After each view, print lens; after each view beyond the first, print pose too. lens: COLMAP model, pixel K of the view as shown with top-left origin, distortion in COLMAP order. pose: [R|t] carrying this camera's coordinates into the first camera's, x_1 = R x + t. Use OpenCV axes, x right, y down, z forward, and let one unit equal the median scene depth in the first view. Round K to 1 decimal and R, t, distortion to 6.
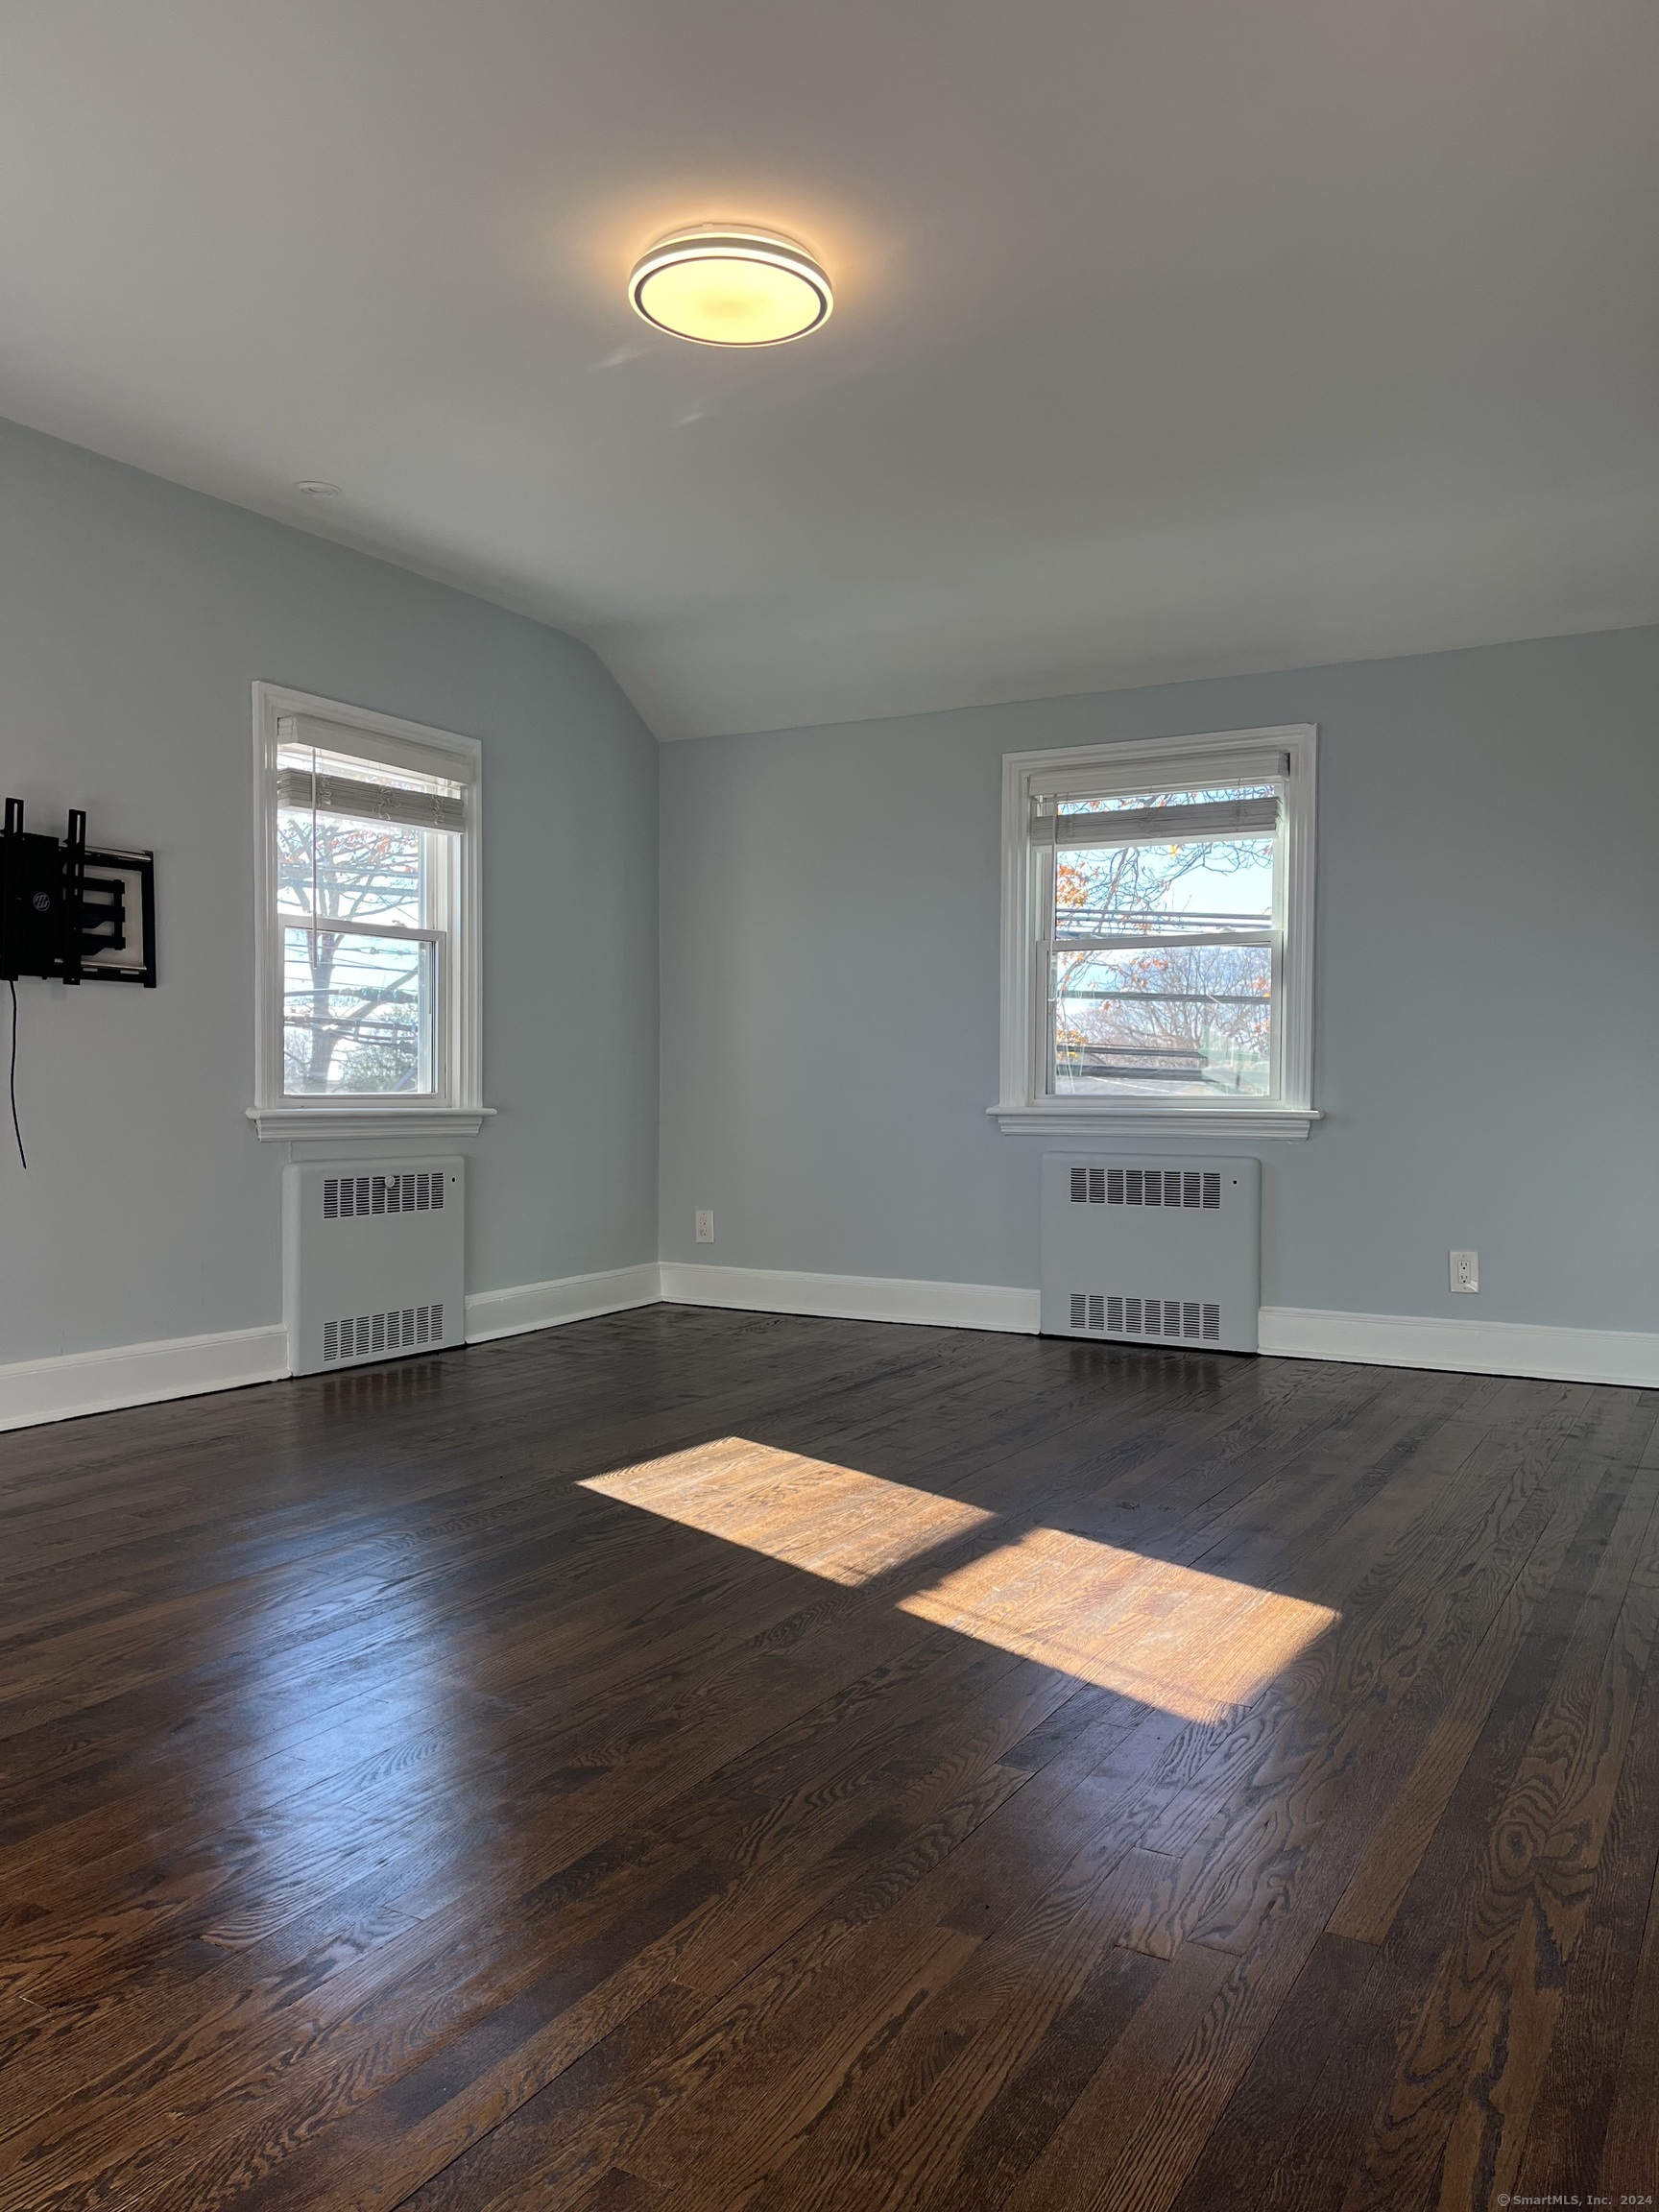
lens RADIAL K [[1675.6, 0, 838.0], [0, 1675.6, 1118.5], [0, 0, 1]] dist [0.085246, -0.118415]
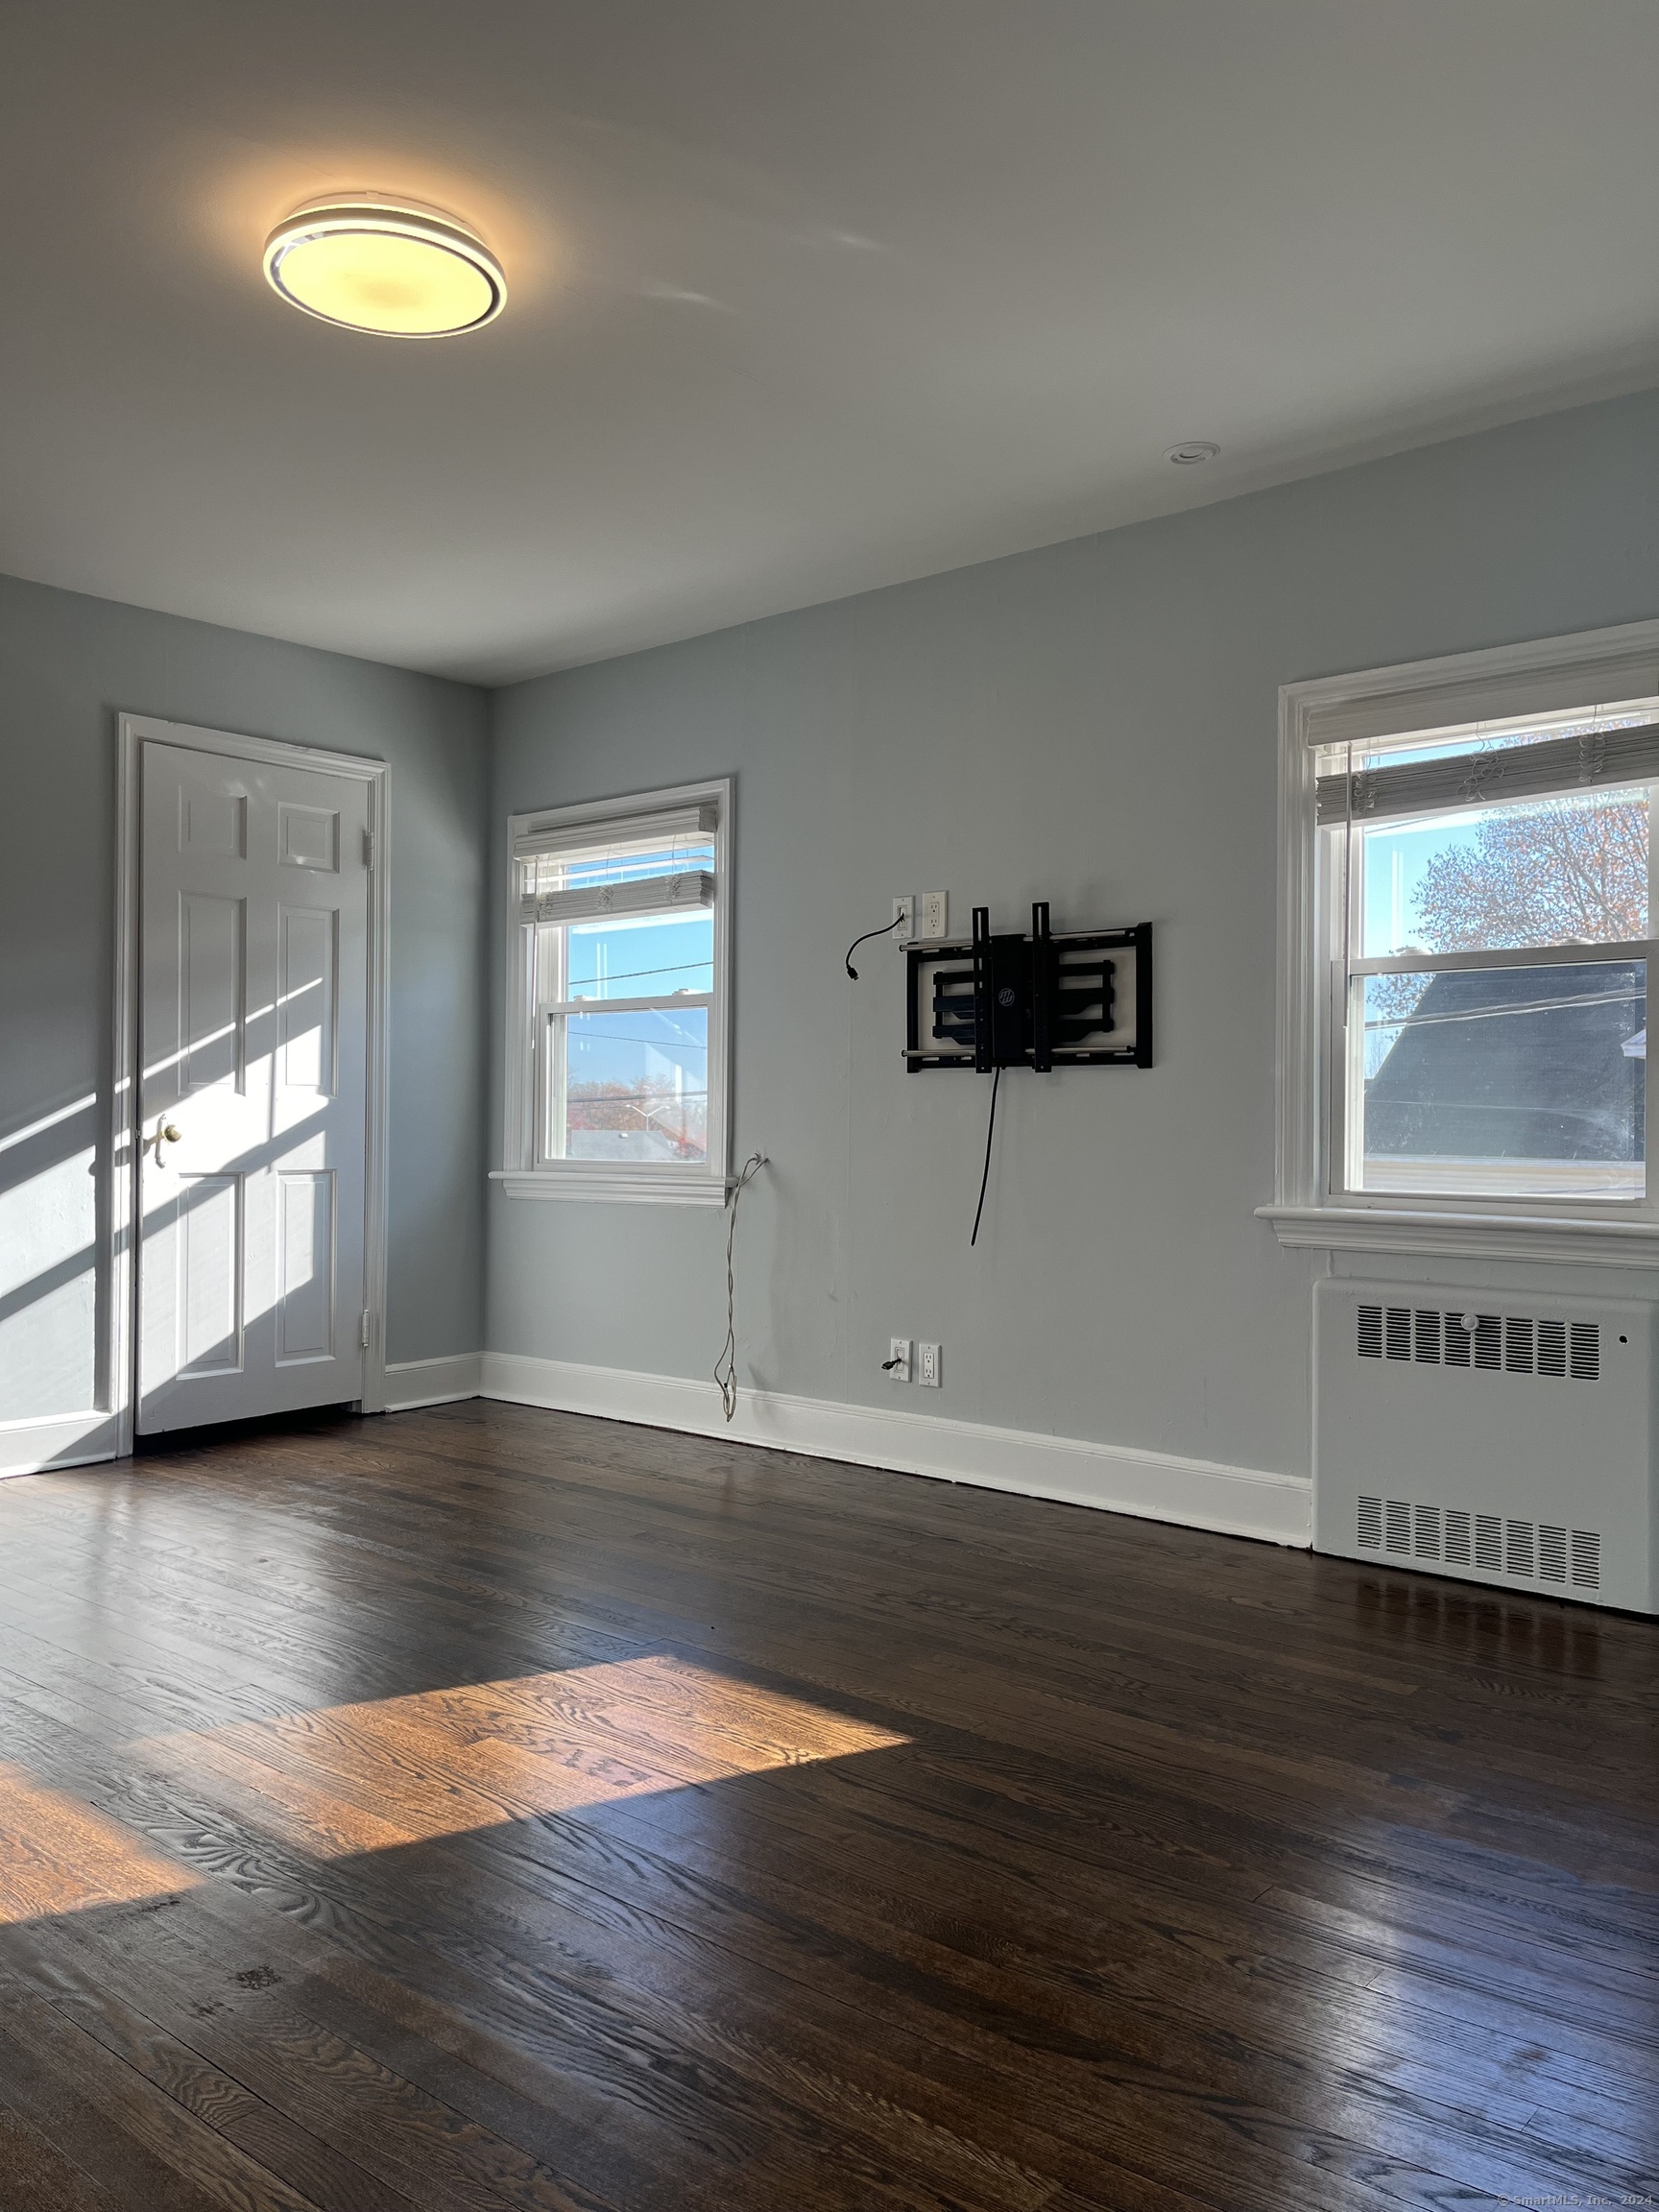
lens RADIAL K [[1675.6, 0, 838.0], [0, 1675.6, 1118.5], [0, 0, 1]] dist [0.085246, -0.118415]
pose [[-0.191129, -0.012379, -0.981487, 0.541536], [-0.032554, 0.999450, -0.006266, -0.038854], [0.981025, 0.030754, -0.191427, 1.024395]]
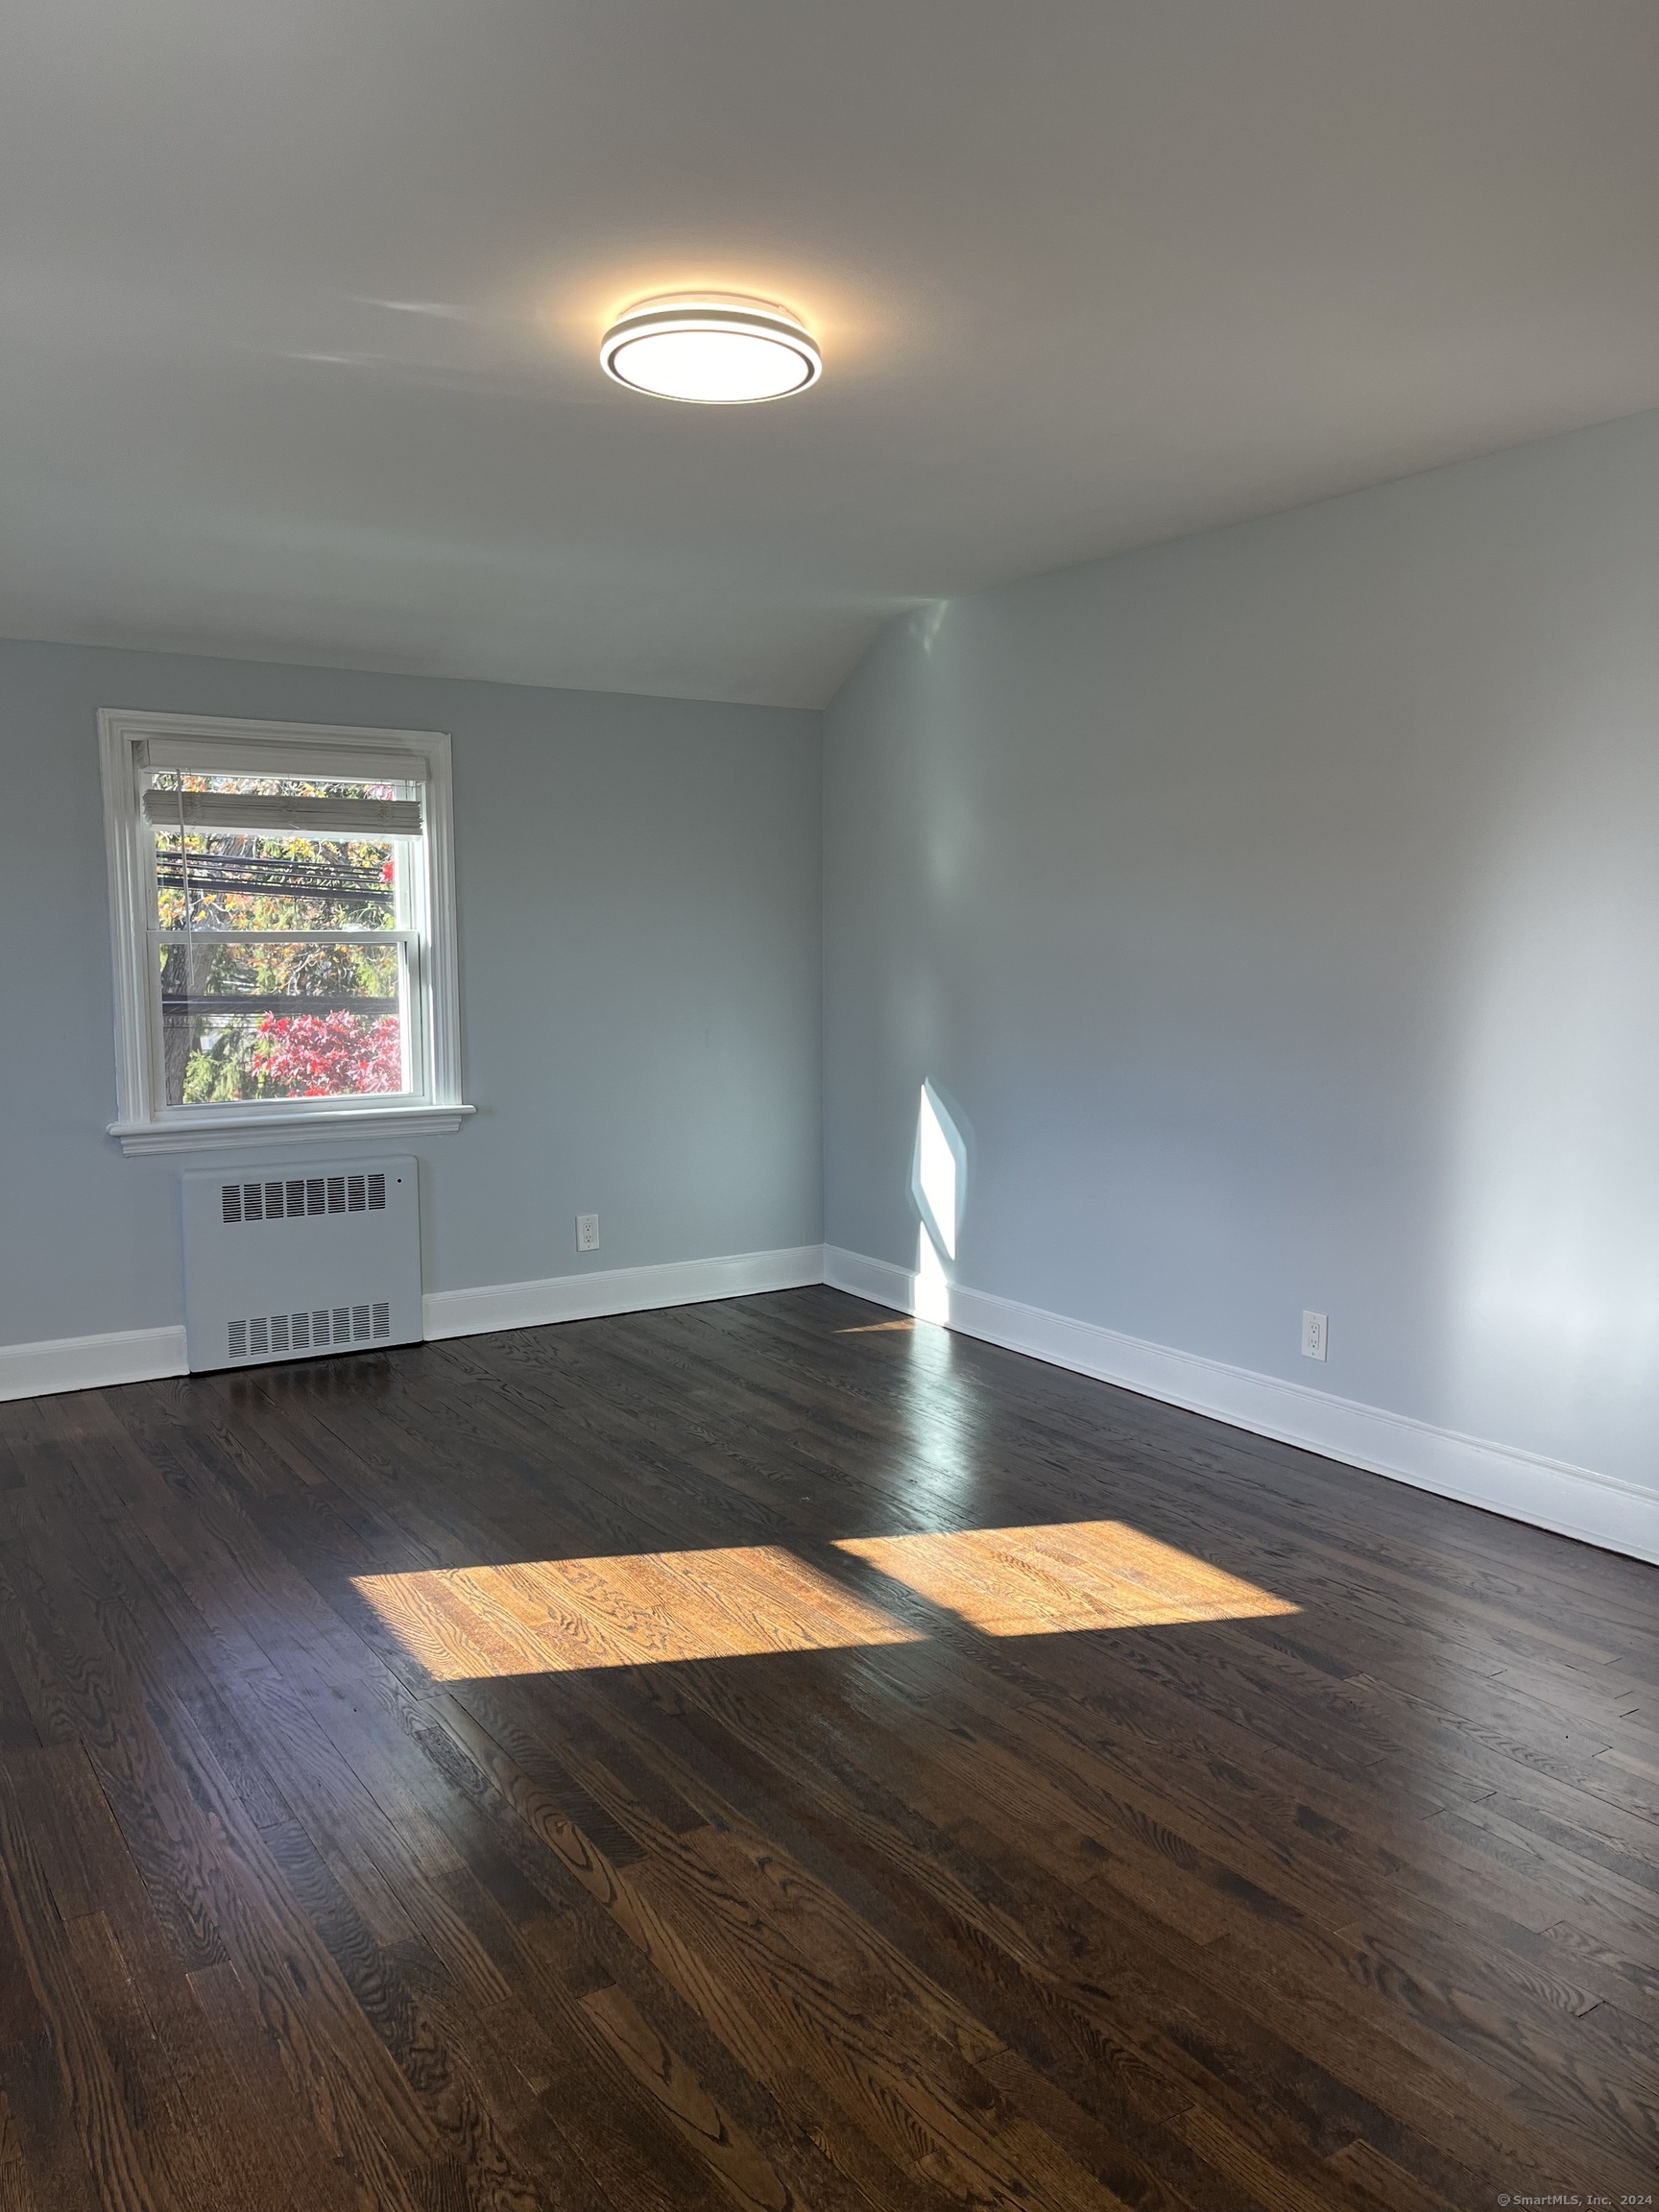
lens RADIAL K [[1675.6, 0, 838.0], [0, 1675.6, 1118.5], [0, 0, 1]] dist [0.085246, -0.118415]
pose [[0.454707, -0.107917, 0.884079, -0.647024], [0.020005, 0.993619, 0.110999, -0.128467], [-0.890416, -0.032786, 0.453964, 0.361095]]
